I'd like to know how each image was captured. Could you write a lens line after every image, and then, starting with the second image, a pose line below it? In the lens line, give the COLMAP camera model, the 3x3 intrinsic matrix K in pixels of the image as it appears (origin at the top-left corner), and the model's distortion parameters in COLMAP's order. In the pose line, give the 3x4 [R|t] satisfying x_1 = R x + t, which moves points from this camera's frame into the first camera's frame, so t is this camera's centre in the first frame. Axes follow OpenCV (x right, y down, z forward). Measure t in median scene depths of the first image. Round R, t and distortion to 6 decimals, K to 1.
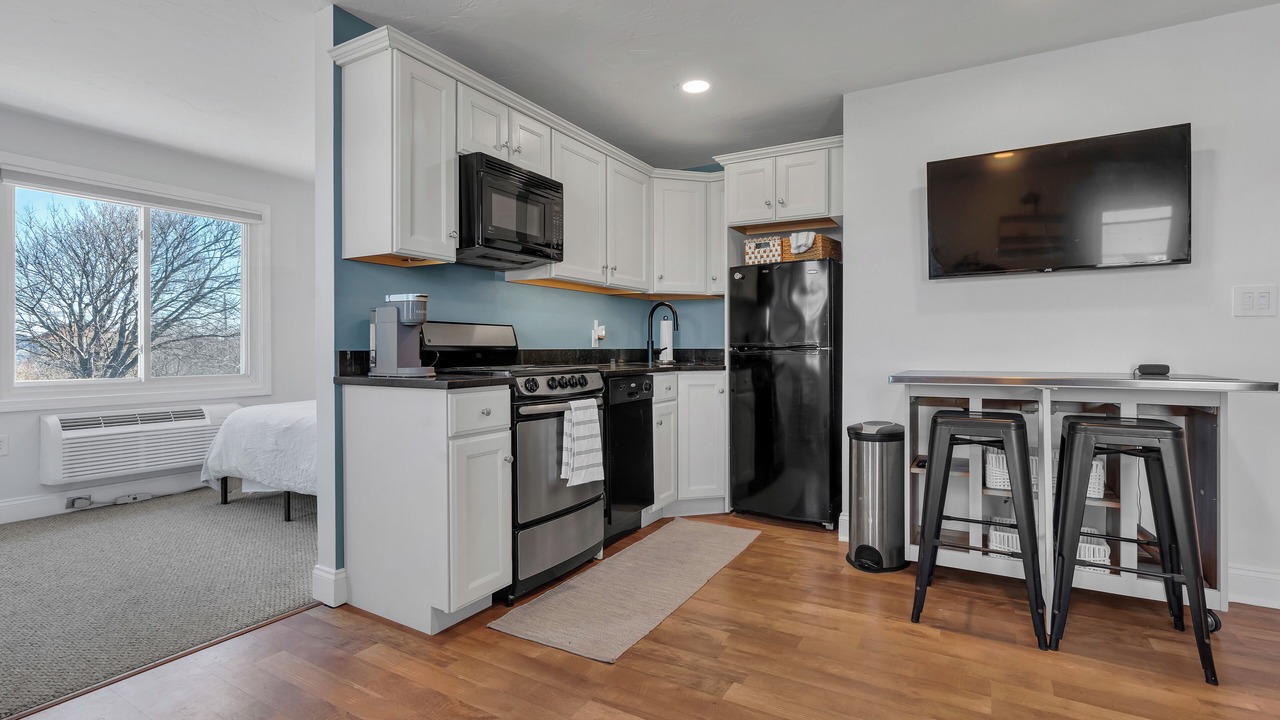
lens RADIAL K [[588.7, 0, 645.4], [0, 588.7, 351.6], [0, 0, 1]] dist [-0.009492, 0.004294]
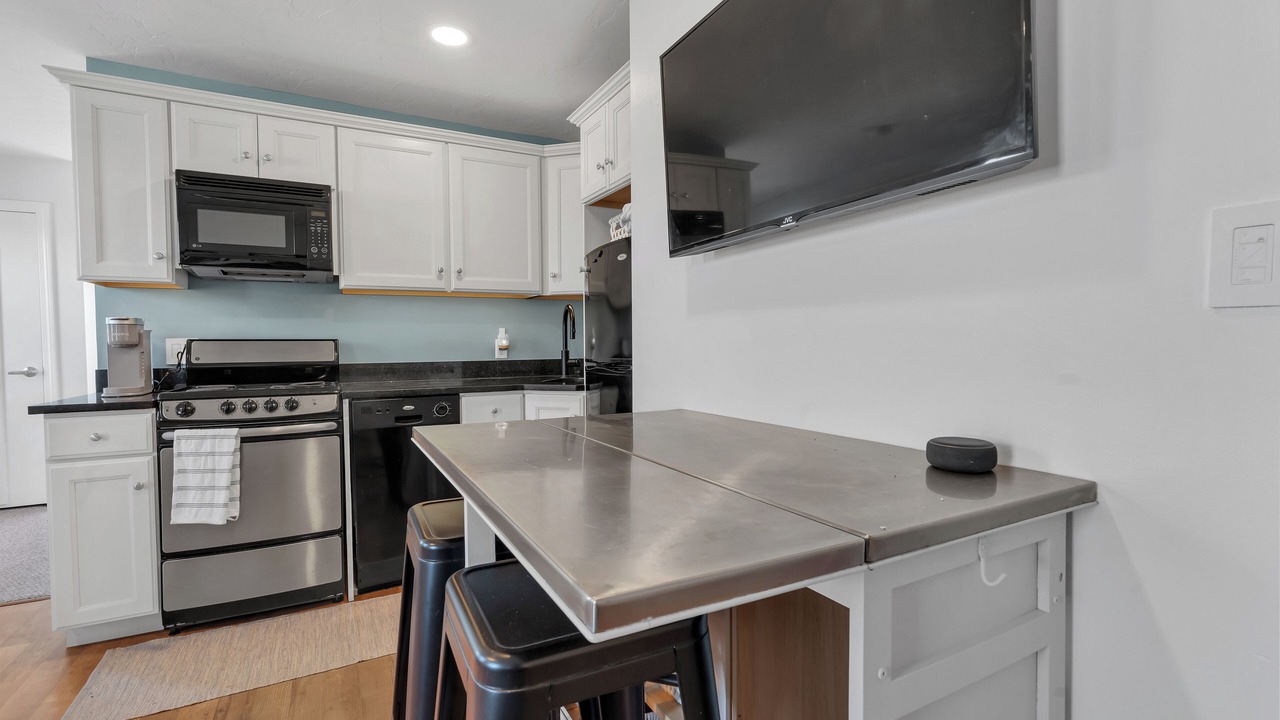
lens RADIAL K [[571.1, 0, 647.9], [0, 571.1, 358.9], [0, 0, 1]] dist [-0.001677, 0.000641]
pose [[0.853138, 0.009336, -0.521602, 0.621074], [0.004289, 0.999681, 0.024909, -0.029469], [0.521668, -0.023488, 0.852825, 0.408299]]
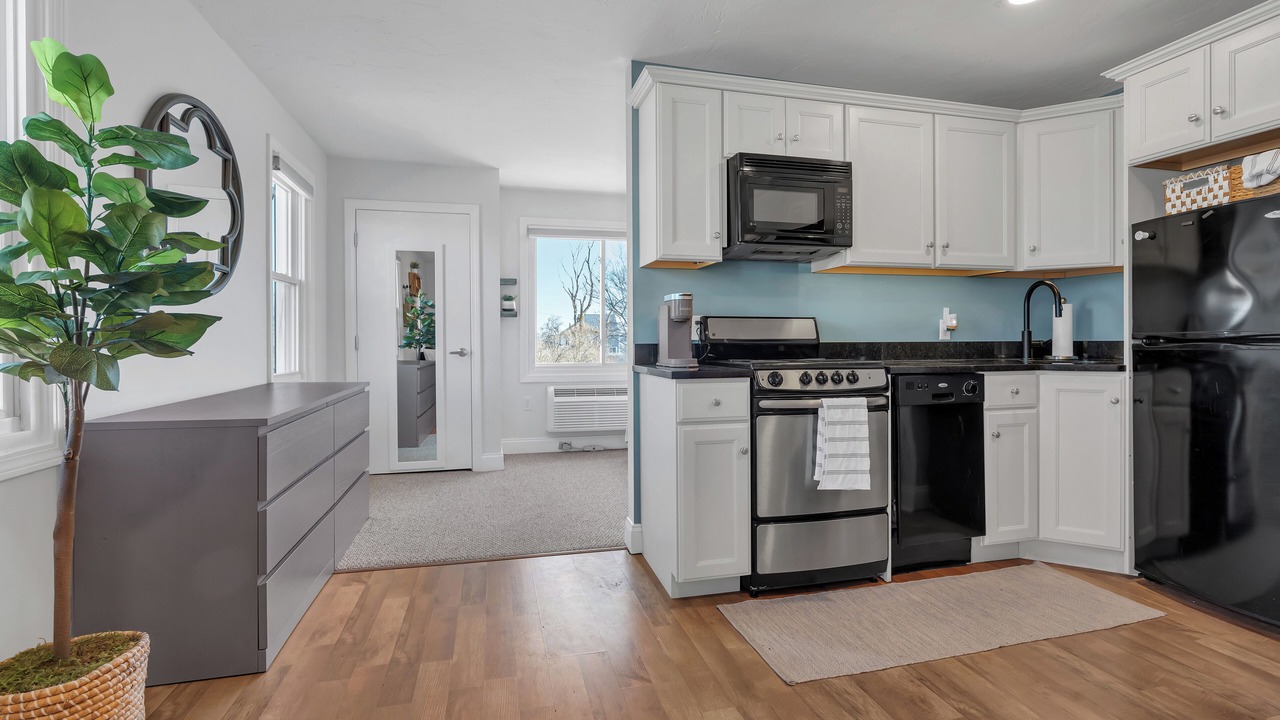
lens RADIAL K [[588.7, 0, 652.2], [0, 588.7, 344.0], [0, 0, 1]] dist [-0.009492, 0.004294]
pose [[0.705965, 0.001148, -0.708246, 0.240042], [-0.000547, 0.999999, 0.001076, -0.001649], [0.708247, -0.000372, 0.705965, 0.109023]]
